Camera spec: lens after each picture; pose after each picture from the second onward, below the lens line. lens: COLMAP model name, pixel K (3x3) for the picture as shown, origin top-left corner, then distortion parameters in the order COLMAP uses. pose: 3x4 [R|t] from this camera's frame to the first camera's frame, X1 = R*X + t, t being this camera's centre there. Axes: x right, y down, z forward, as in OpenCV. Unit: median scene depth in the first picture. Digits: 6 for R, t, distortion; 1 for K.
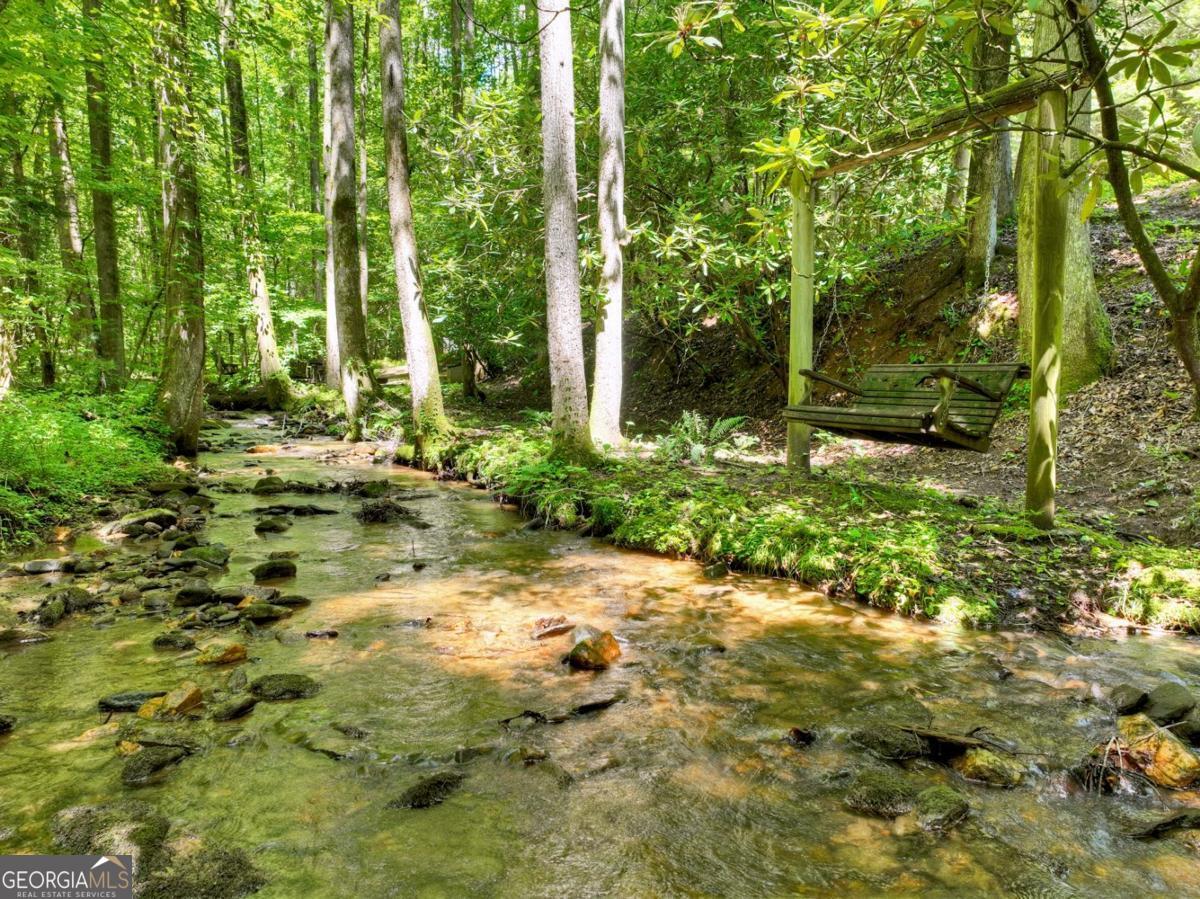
lens RADIAL K [[840.0, 0, 606.3], [0, 840.0, 446.7], [0, 0, 1]] dist [-0.005184, 0.008687]
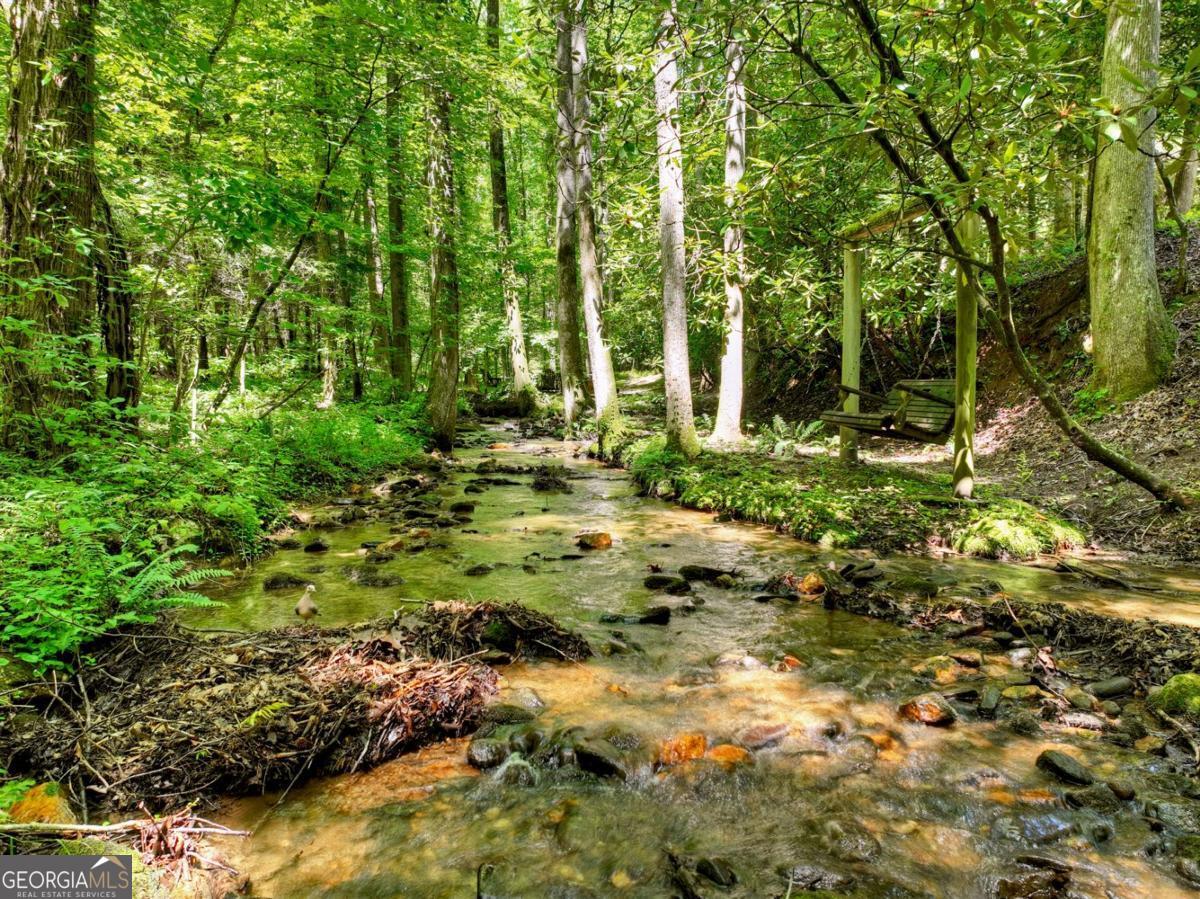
lens RADIAL K [[840.0, 0, 606.3], [0, 840.0, 446.7], [0, 0, 1]] dist [-0.005184, 0.008687]
pose [[0.954364, 0.011925, -0.298409, 0.176132], [-0.014881, 0.999860, -0.007636, 0.014607], [0.298276, 0.011728, 0.954407, -0.243256]]
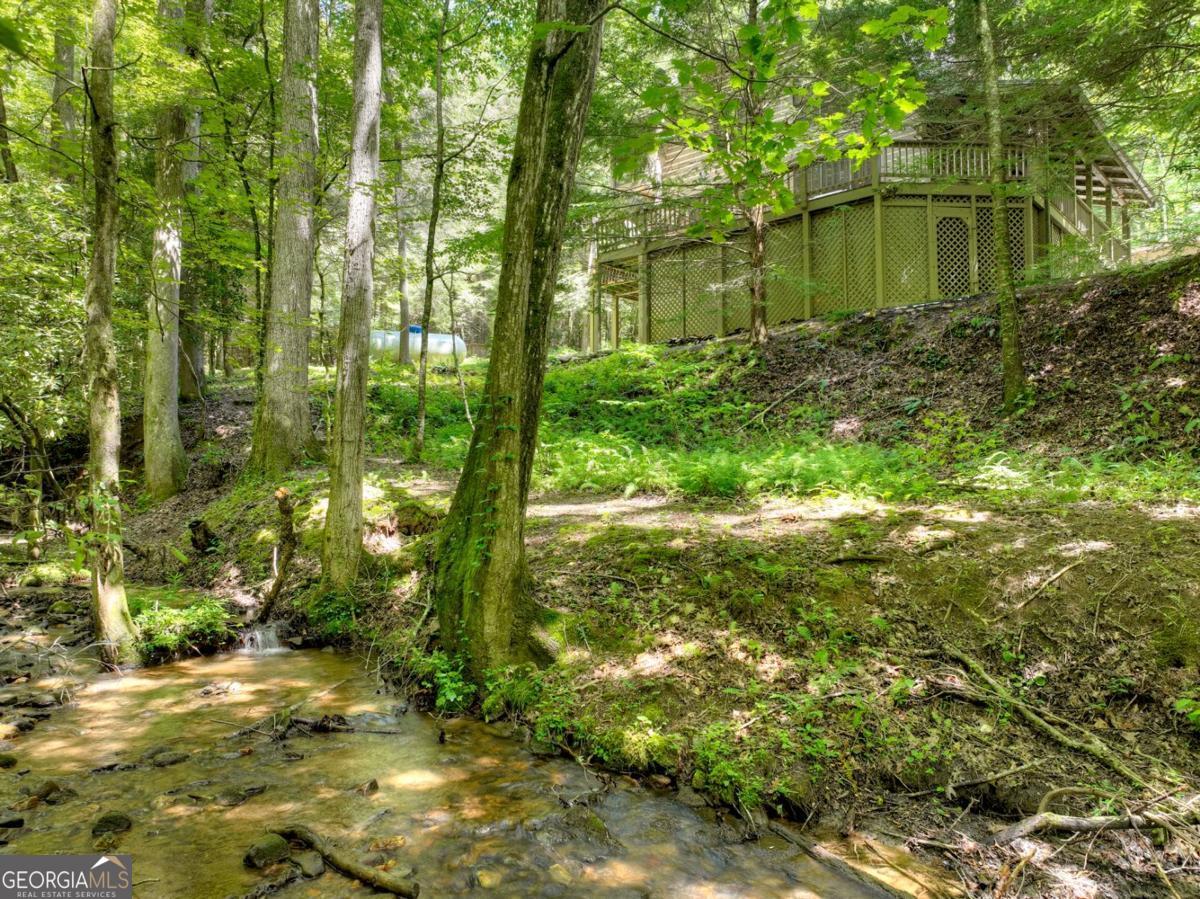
lens RADIAL K [[840.0, 0, 606.3], [0, 840.0, 446.7], [0, 0, 1]] dist [-0.005184, 0.008687]
pose [[0.832929, 0.027783, 0.552682, 0.262341], [0.027518, 0.995424, -0.091511, 0.015962], [-0.552695, 0.091430, 0.828353, -1.047414]]
